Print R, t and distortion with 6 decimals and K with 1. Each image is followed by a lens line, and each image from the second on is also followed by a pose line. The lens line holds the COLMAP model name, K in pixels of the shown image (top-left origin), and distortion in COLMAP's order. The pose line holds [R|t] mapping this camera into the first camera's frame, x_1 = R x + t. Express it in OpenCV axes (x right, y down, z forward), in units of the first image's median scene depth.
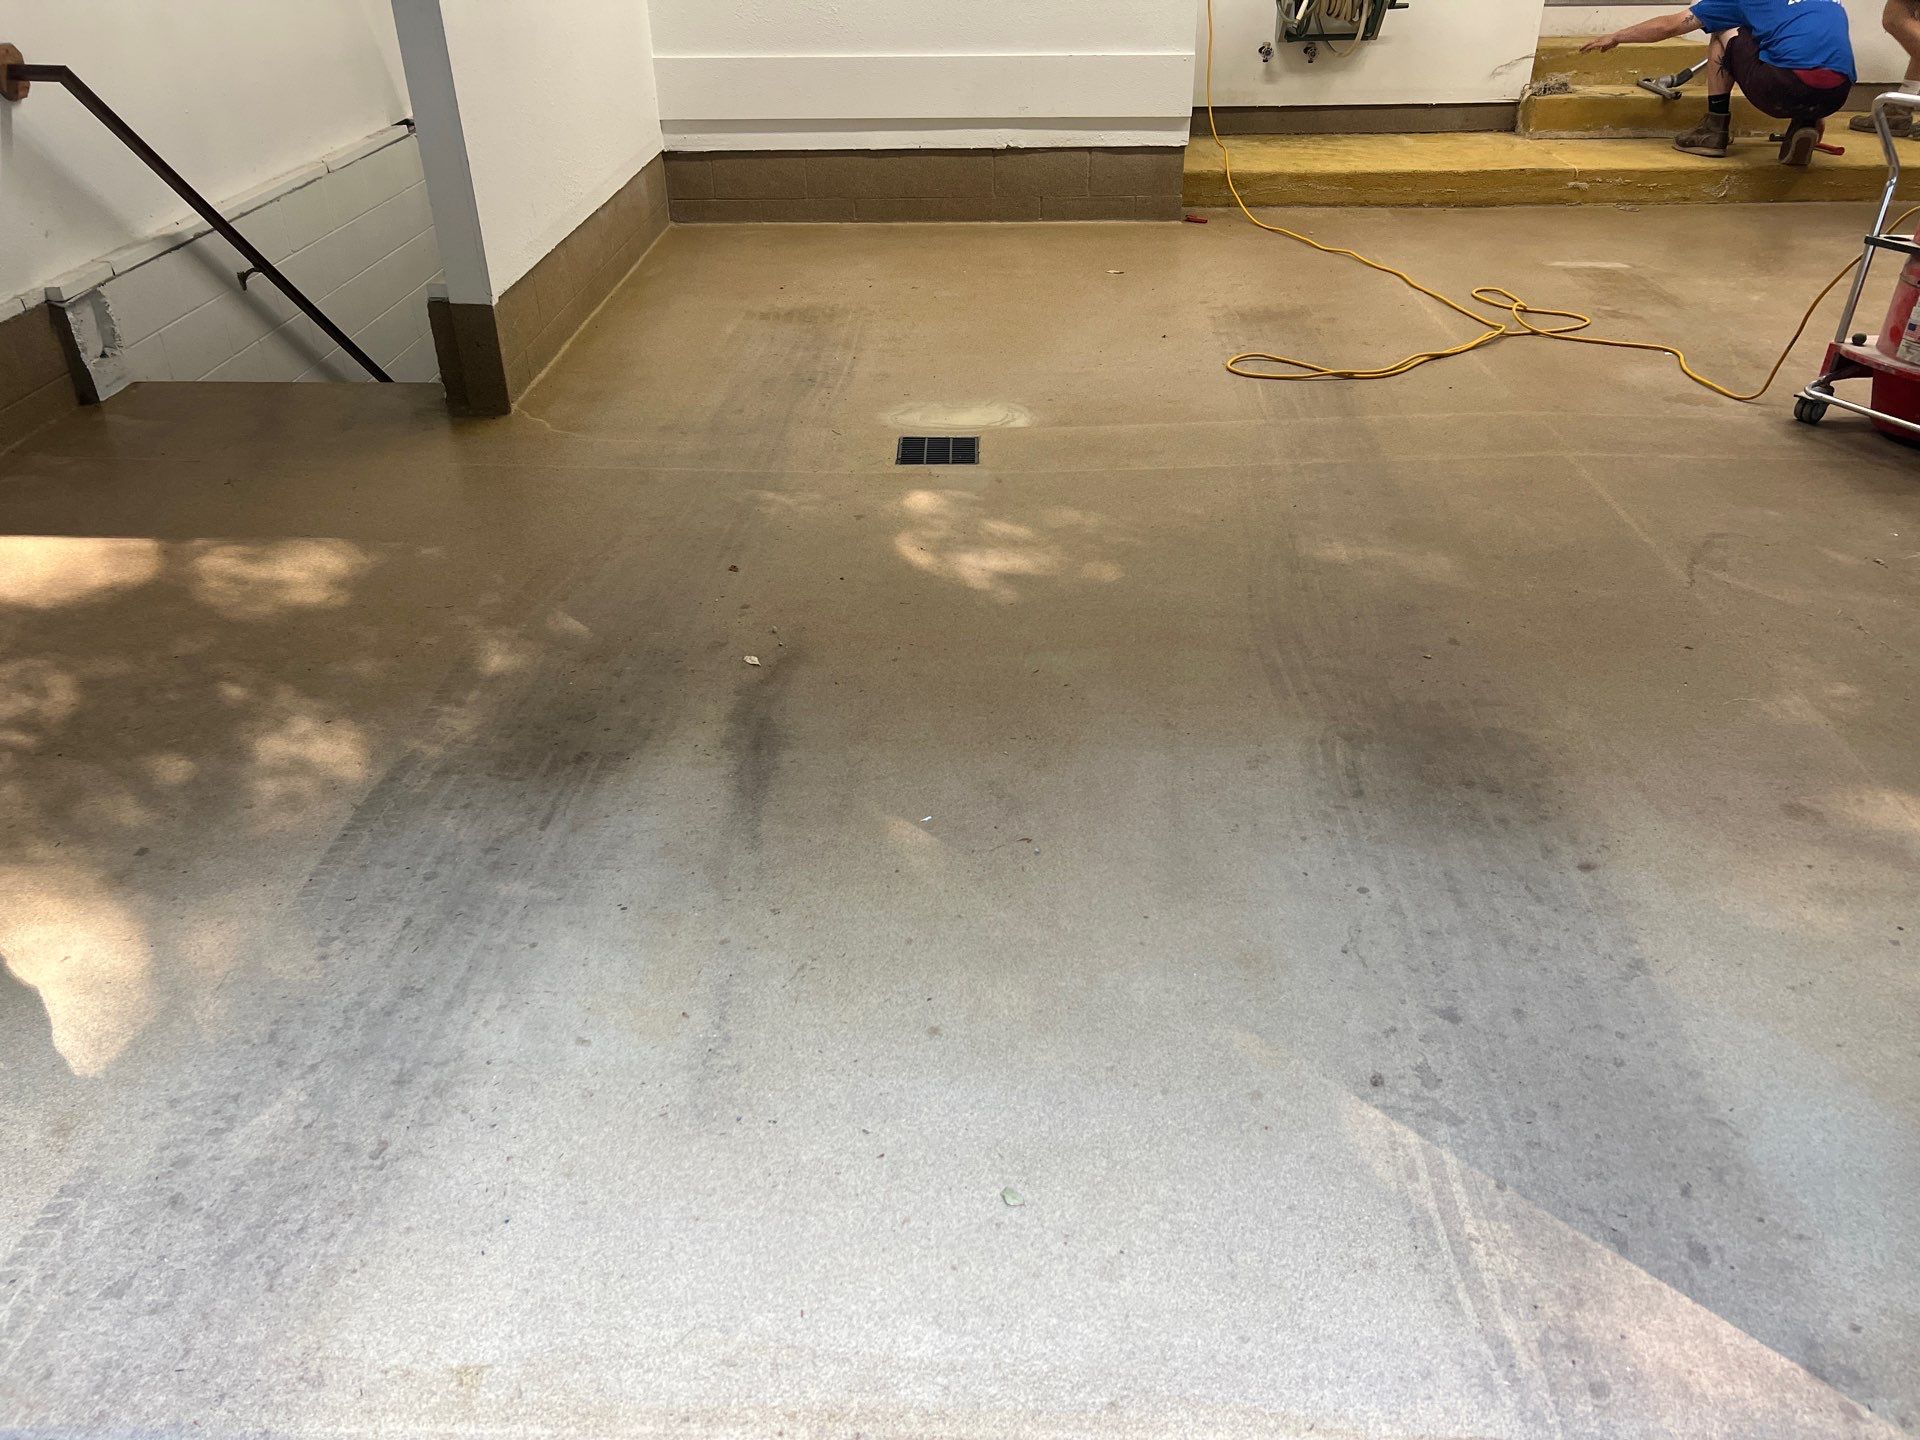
lens RADIAL K [[1426.2, 0, 960.0], [0, 1426.2, 720.0], [0, 0, 1]] dist [0.015508, -0.000640]
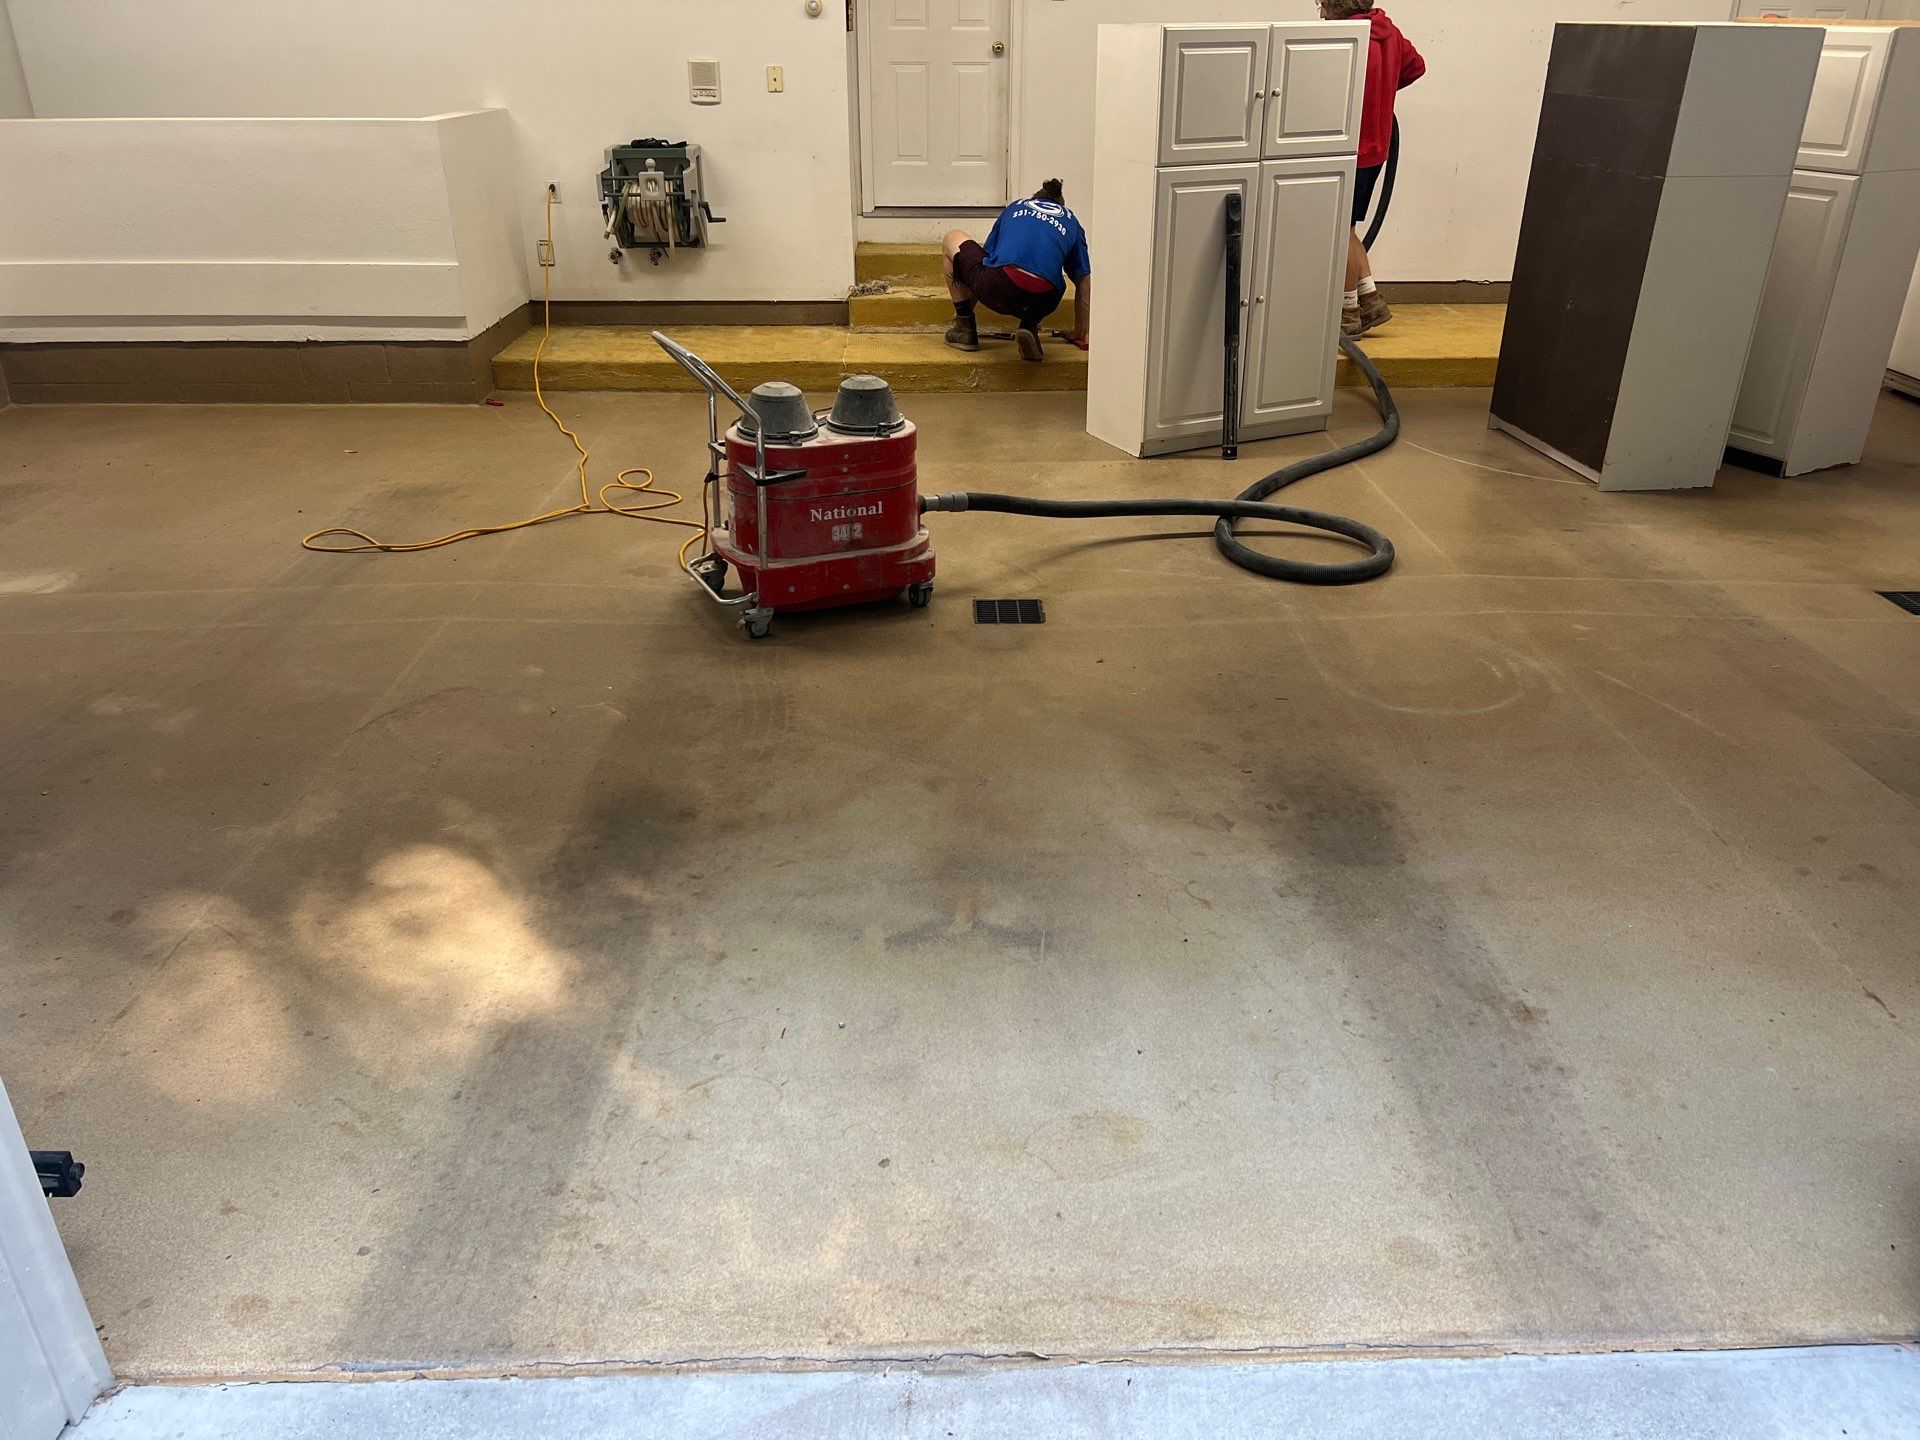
lens RADIAL K [[1437.5, 0, 960.0], [0, 1437.5, 720.0], [0, 0, 1]] dist [-0.004586, -0.004410]
pose [[0.999292, -0.001799, 0.037584, 0.489453], [0.005363, 0.995469, -0.094932, 0.006331], [-0.037243, 0.095067, 0.994774, -0.110488]]
